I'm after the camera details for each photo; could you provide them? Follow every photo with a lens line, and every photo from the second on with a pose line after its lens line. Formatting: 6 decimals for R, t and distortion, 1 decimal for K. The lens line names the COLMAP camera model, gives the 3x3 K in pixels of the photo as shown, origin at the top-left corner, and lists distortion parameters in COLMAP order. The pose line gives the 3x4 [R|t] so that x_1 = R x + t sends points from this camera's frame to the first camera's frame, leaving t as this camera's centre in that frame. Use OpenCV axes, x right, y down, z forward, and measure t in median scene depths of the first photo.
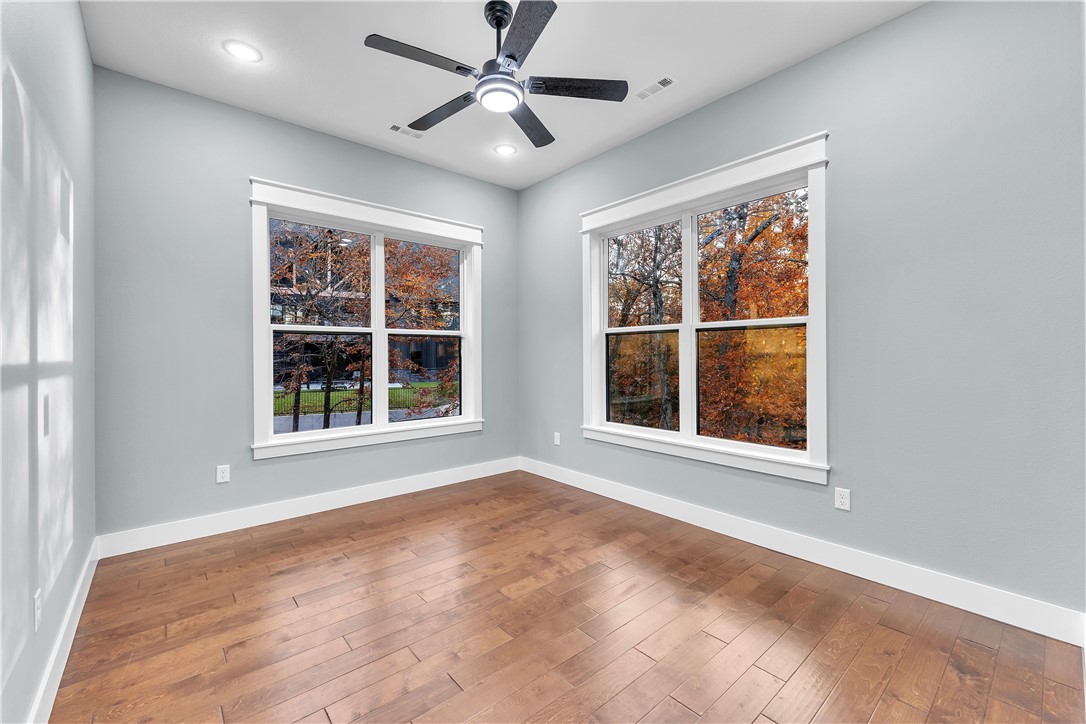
lens RADIAL K [[446.1, 0, 538.2], [0, 446.1, 361.9], [0, 0, 1]] dist [0.001171, -0.000485]
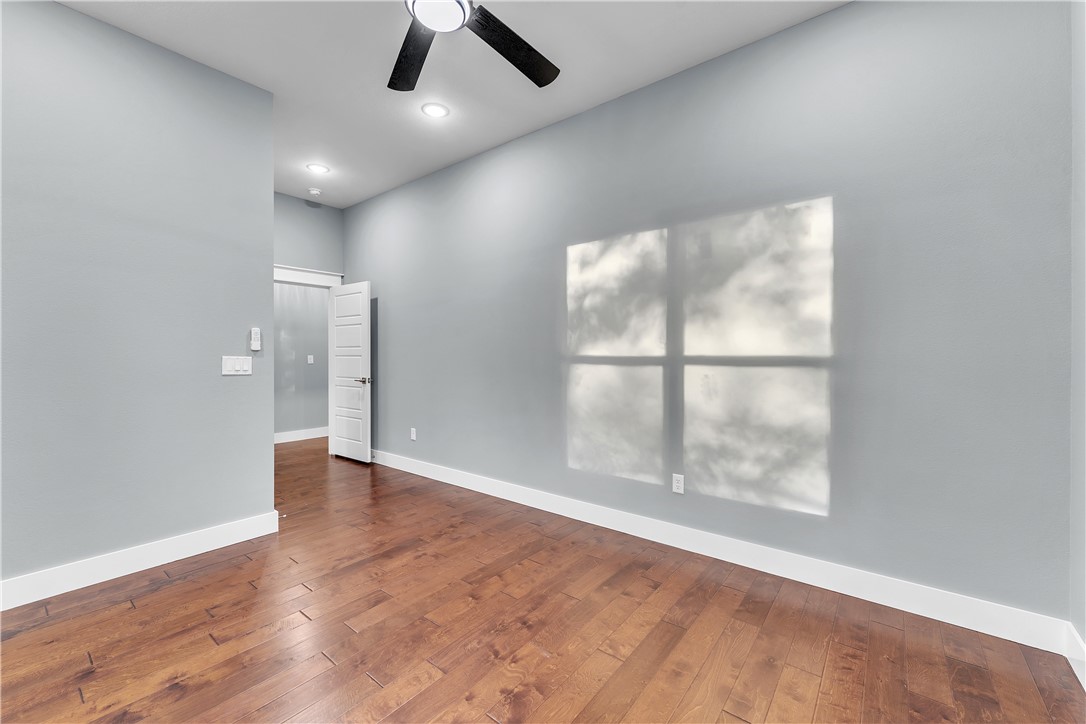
lens RADIAL K [[446.1, 0, 538.2], [0, 446.1, 361.9], [0, 0, 1]] dist [0.001171, -0.000485]
pose [[-0.982143, 0.007668, -0.187979, -0.115499], [0.002083, 0.999551, 0.029889, -0.020488], [0.188124, 0.028964, -0.981718, 1.905689]]
